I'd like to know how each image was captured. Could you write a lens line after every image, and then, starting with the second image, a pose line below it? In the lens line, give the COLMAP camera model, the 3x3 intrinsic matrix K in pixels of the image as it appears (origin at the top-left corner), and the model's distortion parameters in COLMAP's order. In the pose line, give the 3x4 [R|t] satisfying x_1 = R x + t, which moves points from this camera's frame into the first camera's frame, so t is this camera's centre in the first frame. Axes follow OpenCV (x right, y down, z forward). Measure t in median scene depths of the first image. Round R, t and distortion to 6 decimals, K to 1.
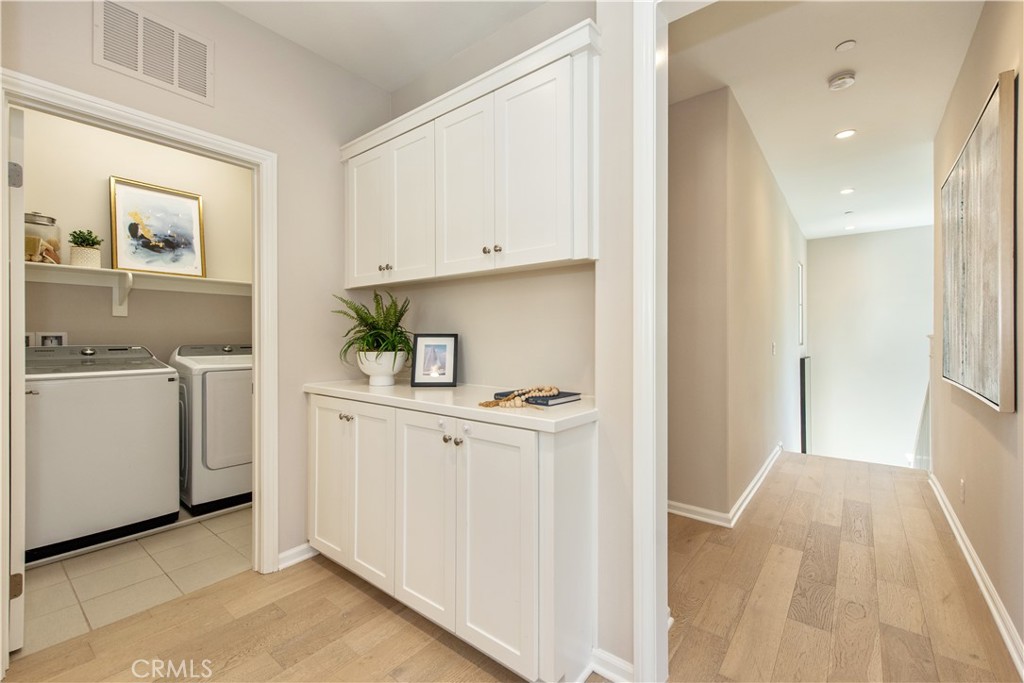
lens RADIAL K [[437.1, 0, 512.0], [0, 437.1, 338.3], [0, 0, 1]] dist [0.022719, -0.001736]
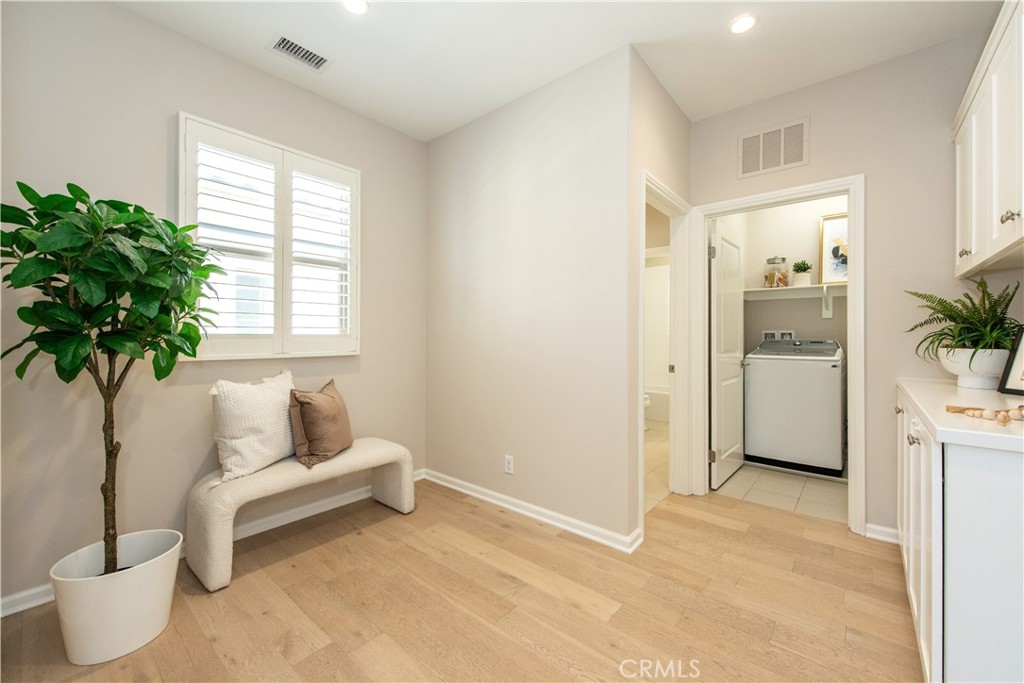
lens RADIAL K [[409.2, 0, 511.7], [0, 409.2, 336.6], [0, 0, 1]] dist [0.014712, -0.000896]
pose [[-0.032380, 0.003366, -0.999470, 0.457607], [-0.000955, 0.999994, 0.003399, 0.003498], [0.999475, 0.001065, -0.032376, 0.094367]]
